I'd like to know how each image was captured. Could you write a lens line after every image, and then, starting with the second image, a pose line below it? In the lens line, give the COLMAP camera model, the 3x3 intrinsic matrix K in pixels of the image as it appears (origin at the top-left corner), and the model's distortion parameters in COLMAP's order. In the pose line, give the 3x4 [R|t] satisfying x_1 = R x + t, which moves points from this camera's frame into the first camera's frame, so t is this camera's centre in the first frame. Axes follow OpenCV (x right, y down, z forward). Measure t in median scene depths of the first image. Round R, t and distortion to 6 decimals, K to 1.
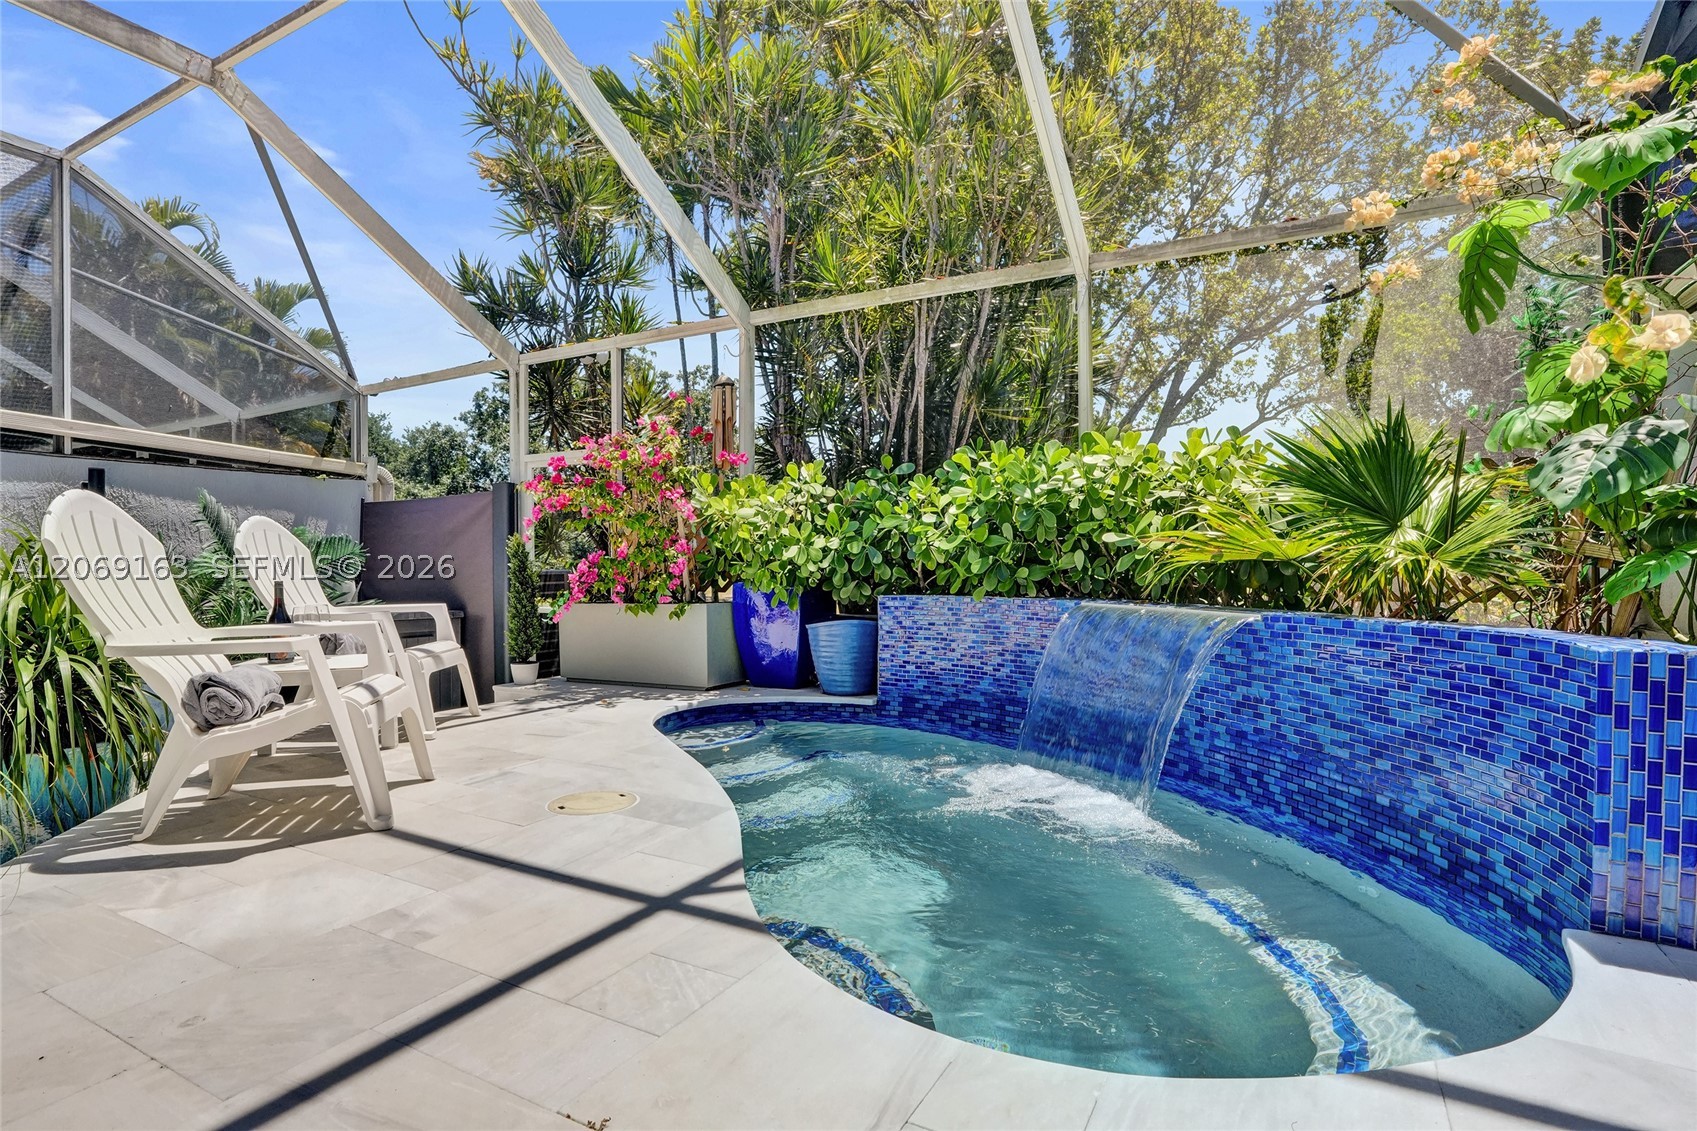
lens RADIAL K [[849.1, 0, 839.8], [0, 849.1, 567.2], [0, 0, 1]] dist [-0.052516, 0.016042]
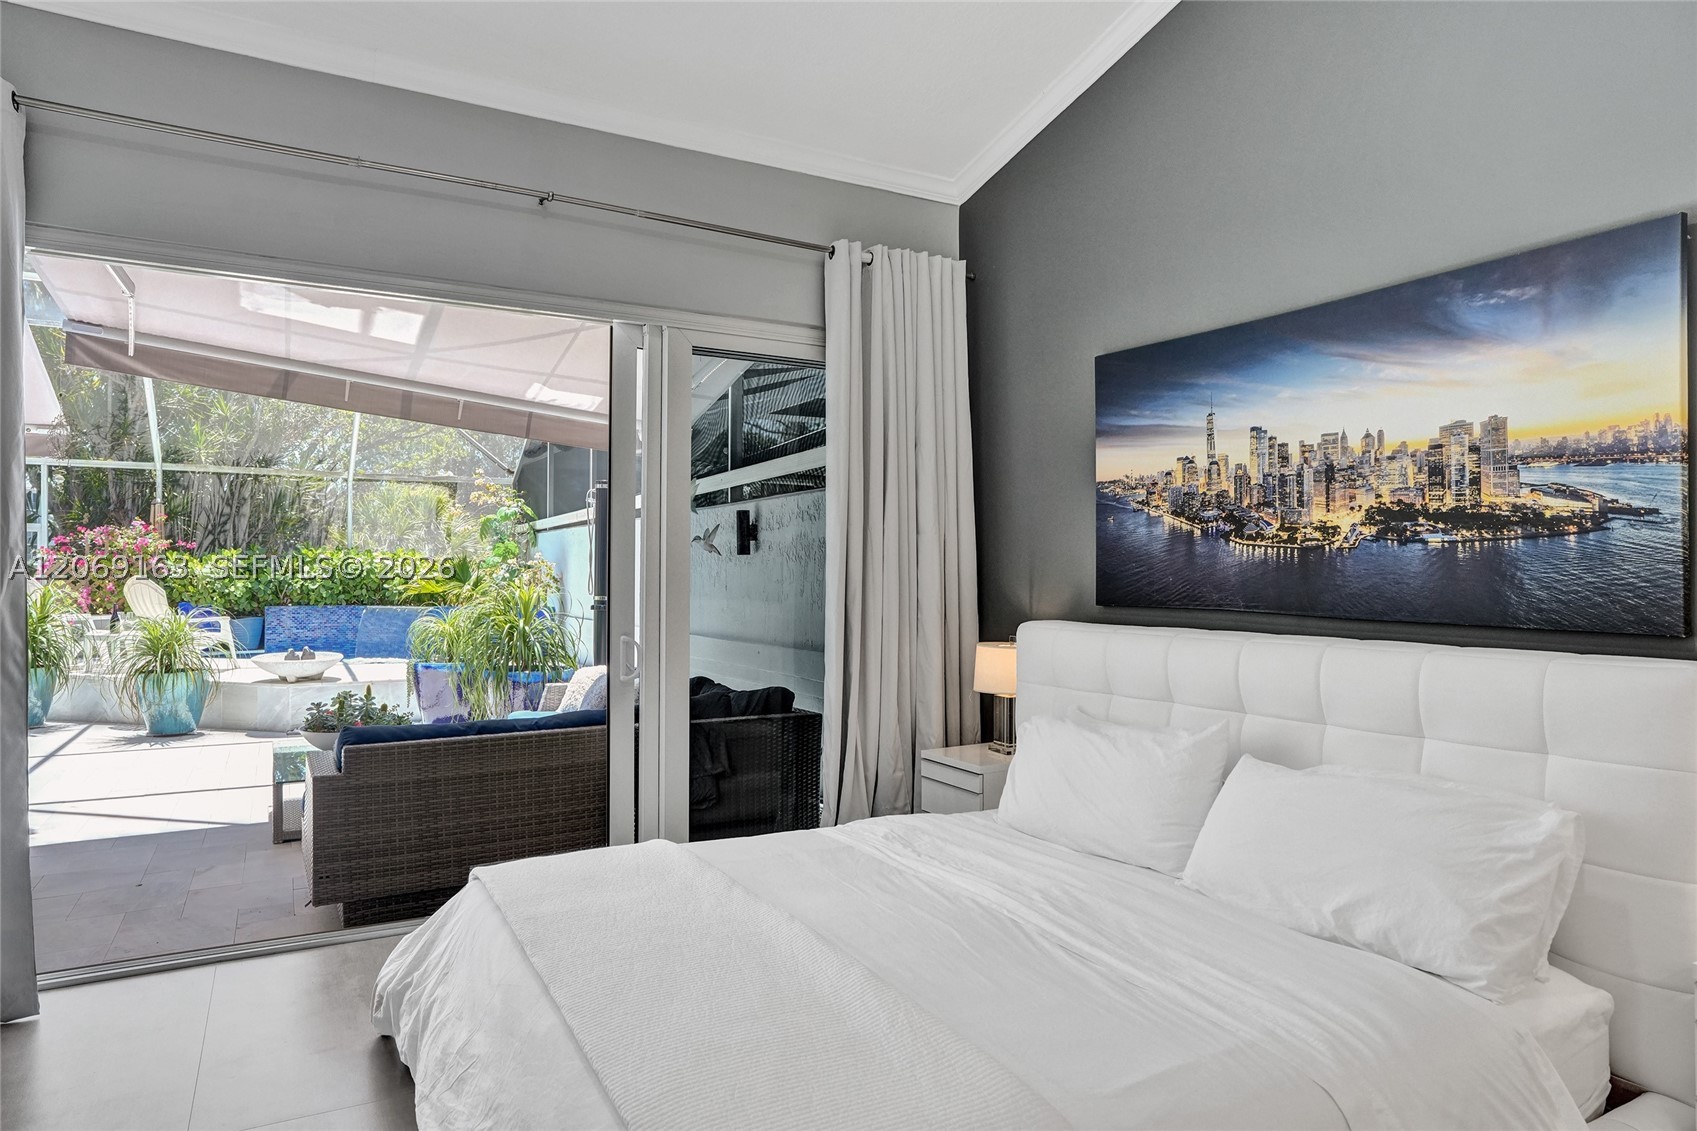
lens RADIAL K [[1022.7, 0, 844.0], [0, 1022.7, 568.4], [0, 0, 1]] dist [-0.032812, 0.019875]
pose [[0.547197, 0.014120, 0.836885, -1.529767], [-0.001704, 0.999874, -0.015756, -0.032936], [-0.837002, 0.007195, 0.547152, -2.016044]]
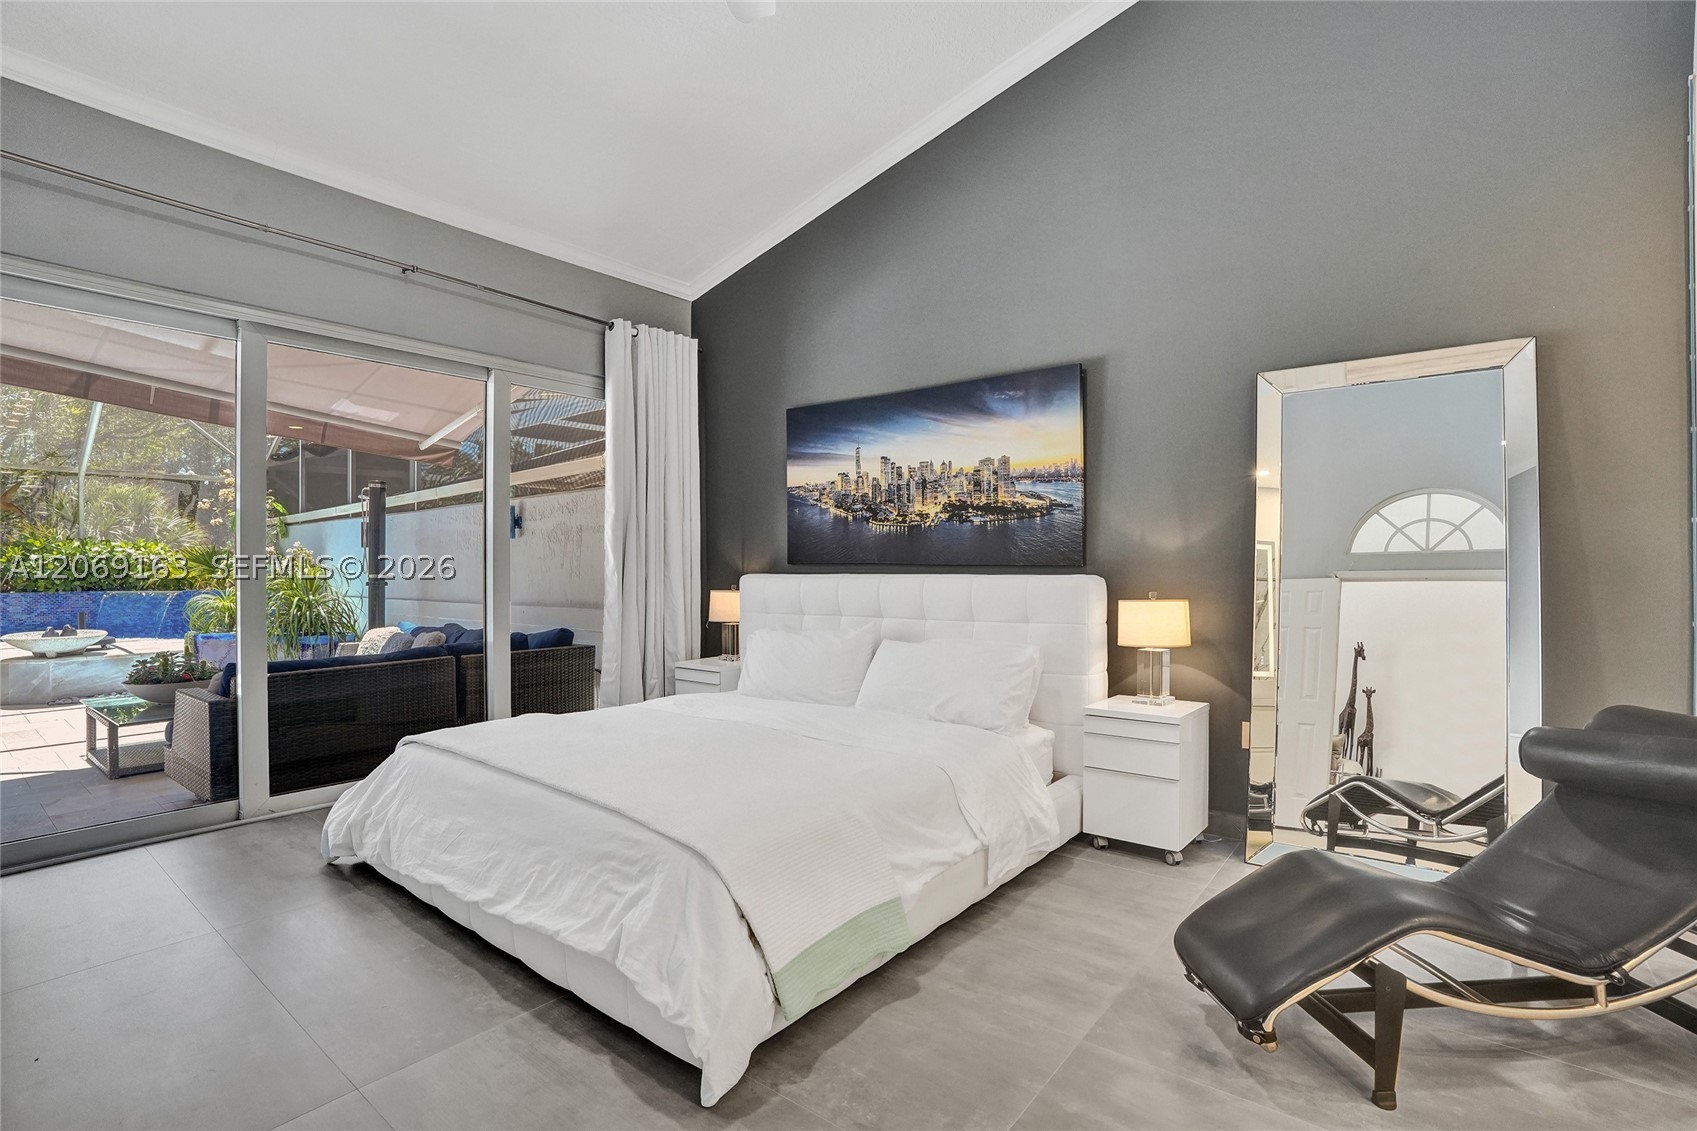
lens RADIAL K [[790.3, 0, 852.3], [0, 790.3, 573.0], [0, 0, 1]] dist [-0.051920, 0.013920]
pose [[0.185390, -0.000732, 0.982665, -1.754789], [0.010376, 0.999945, -0.001212, 0.002703], [-0.982610, 0.010421, 0.185388, -2.005800]]
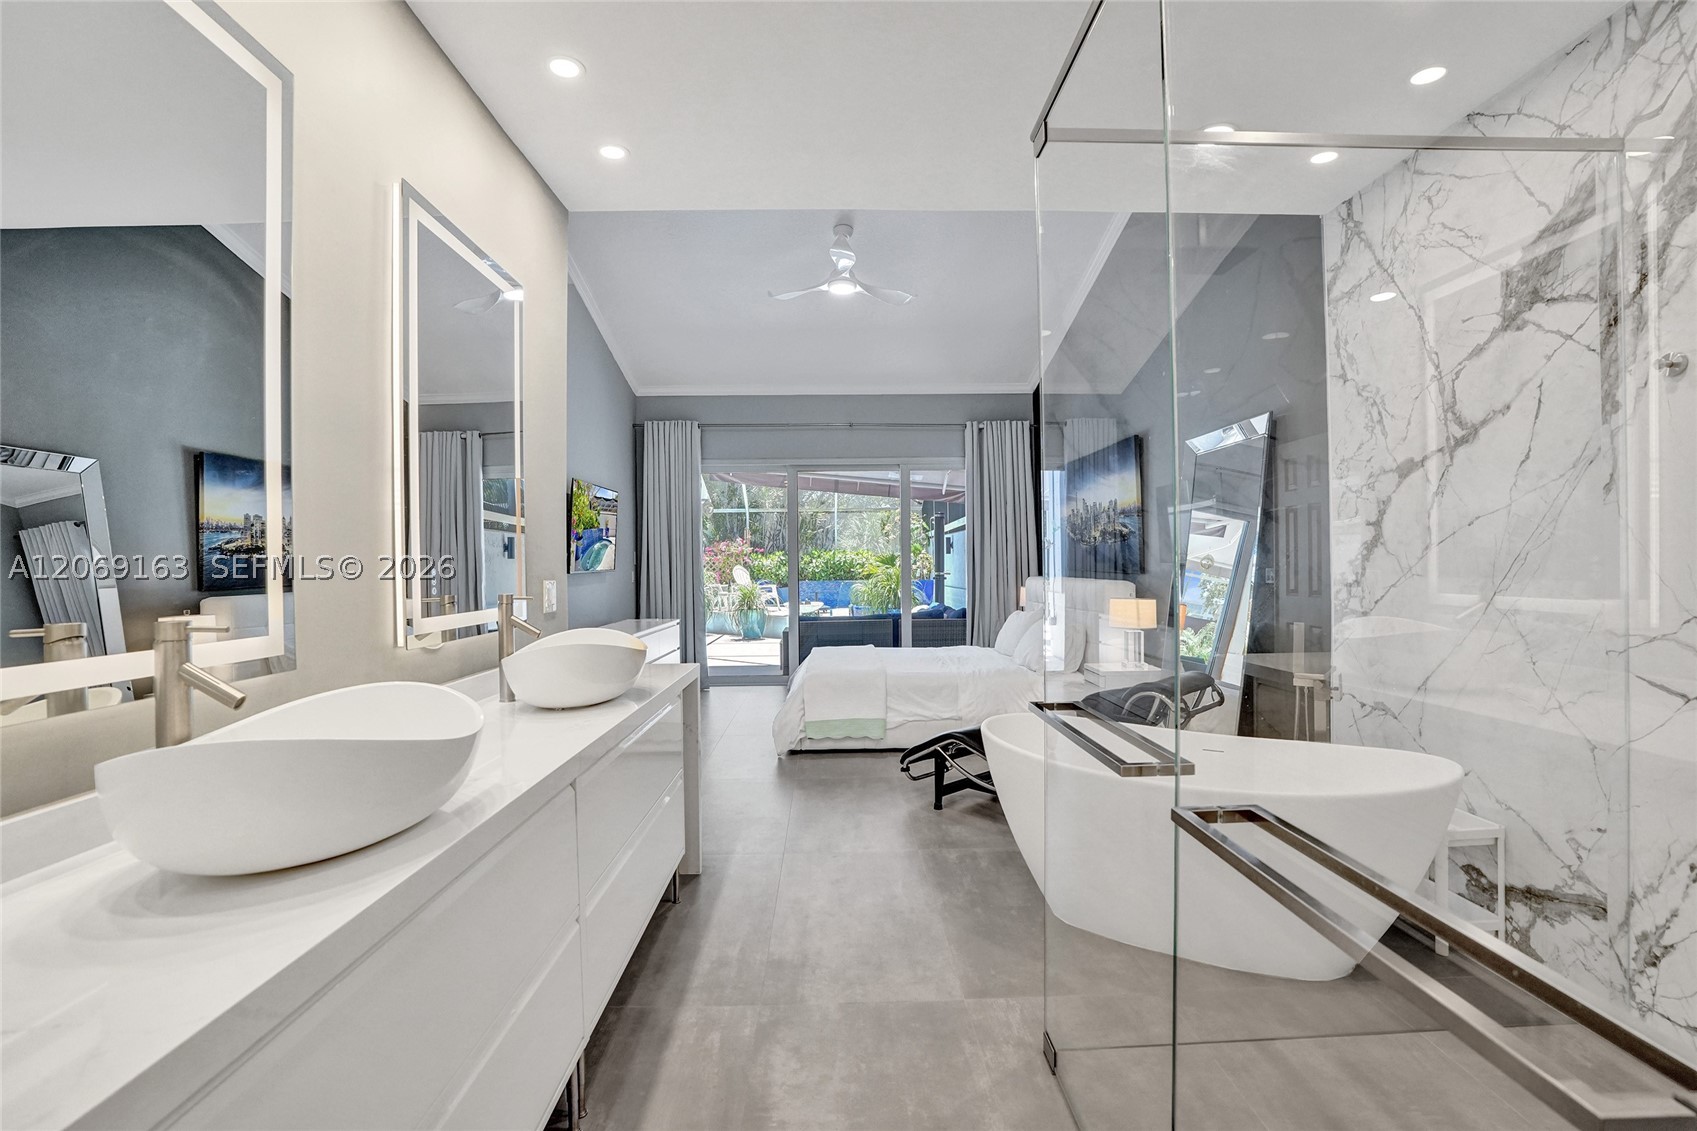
lens RADIAL K [[790.3, 0, 857.7], [0, 790.3, 561.3], [0, 0, 1]] dist [-0.051920, 0.013920]
pose [[0.866861, -0.001138, 0.498549, -1.885396], [0.009272, 0.999861, -0.013840, -0.011692], [-0.498464, 0.016620, 0.866751, -3.011665]]
